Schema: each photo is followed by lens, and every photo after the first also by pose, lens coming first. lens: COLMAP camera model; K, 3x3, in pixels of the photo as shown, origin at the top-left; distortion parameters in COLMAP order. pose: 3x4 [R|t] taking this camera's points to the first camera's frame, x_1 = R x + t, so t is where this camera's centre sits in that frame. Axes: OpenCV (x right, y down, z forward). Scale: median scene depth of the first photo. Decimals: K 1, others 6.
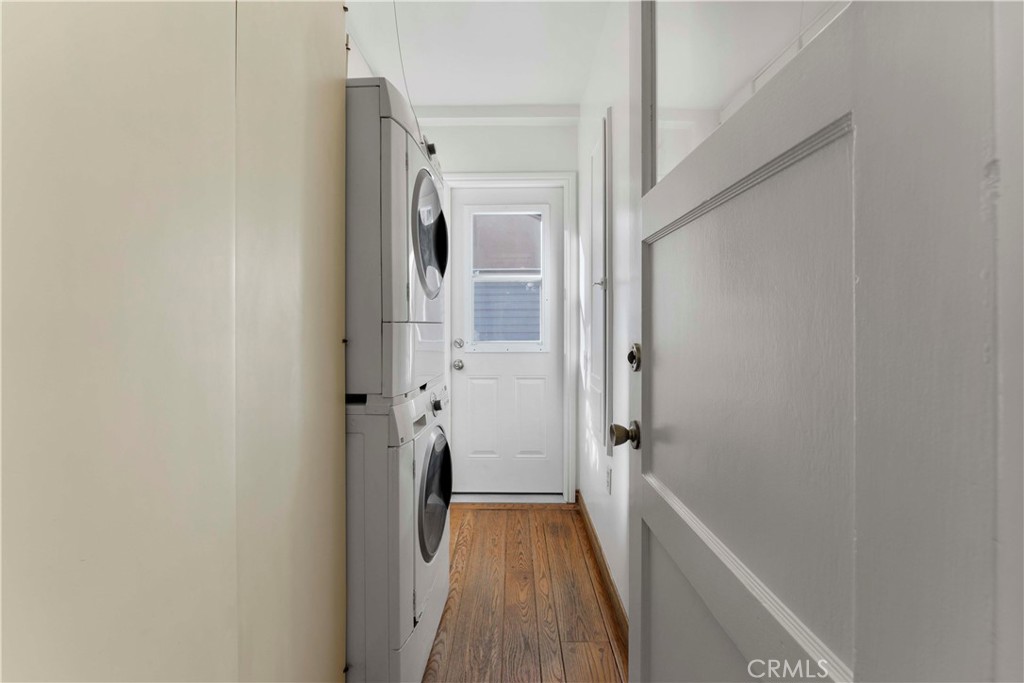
lens RADIAL K [[418.1, 0, 512.0], [0, 418.1, 341.5], [0, 0, 1]] dist [-0.000792, -0.000091]
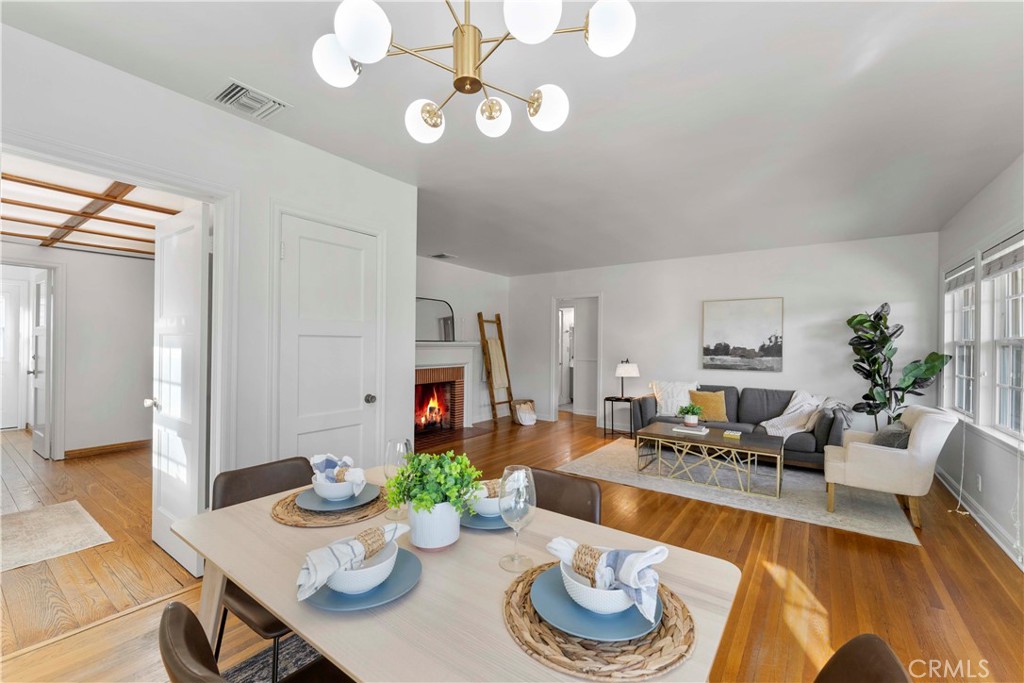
lens RADIAL K [[422.9, 0, 512.0], [0, 422.9, 341.5], [0, 0, 1]] dist [-0.002514, -0.000167]
pose [[0.572594, 0.014405, 0.819713, -0.337102], [0.018011, 0.999383, -0.030143, 0.061062], [-0.819641, 0.032024, 0.571981, -3.860224]]
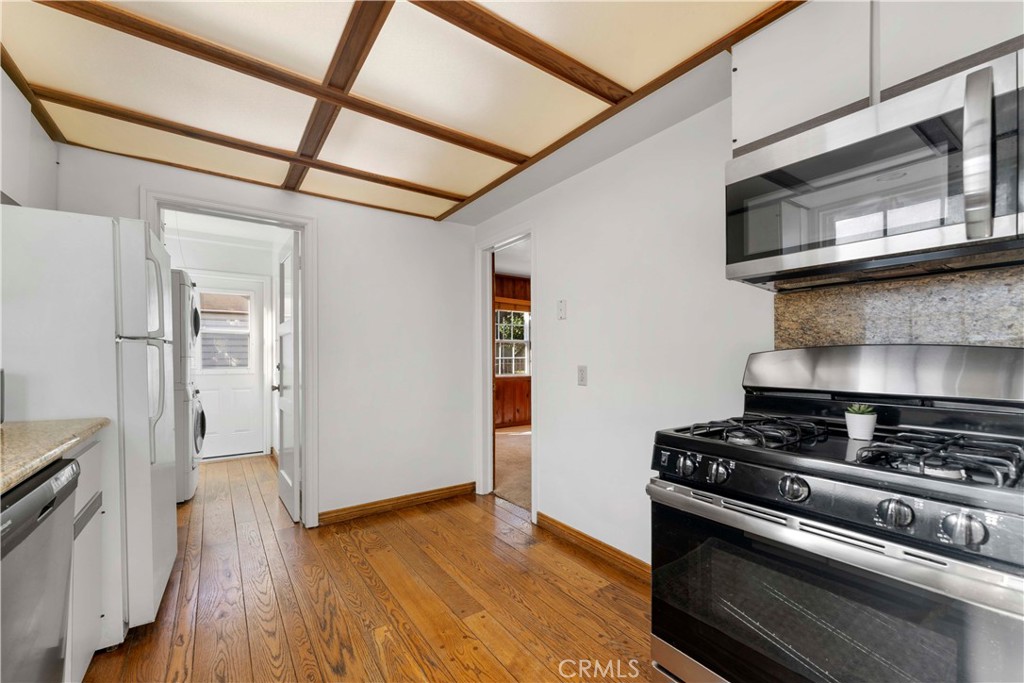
lens RADIAL K [[408.1, 0, 516.5], [0, 408.1, 347.7], [0, 0, 1]] dist [0.000267, 0.000082]
pose [[0.797339, 0.006132, 0.603501, -0.118294], [0.029942, 0.998315, -0.049703, 0.063673], [-0.602789, 0.057700, 0.795812, -1.781604]]
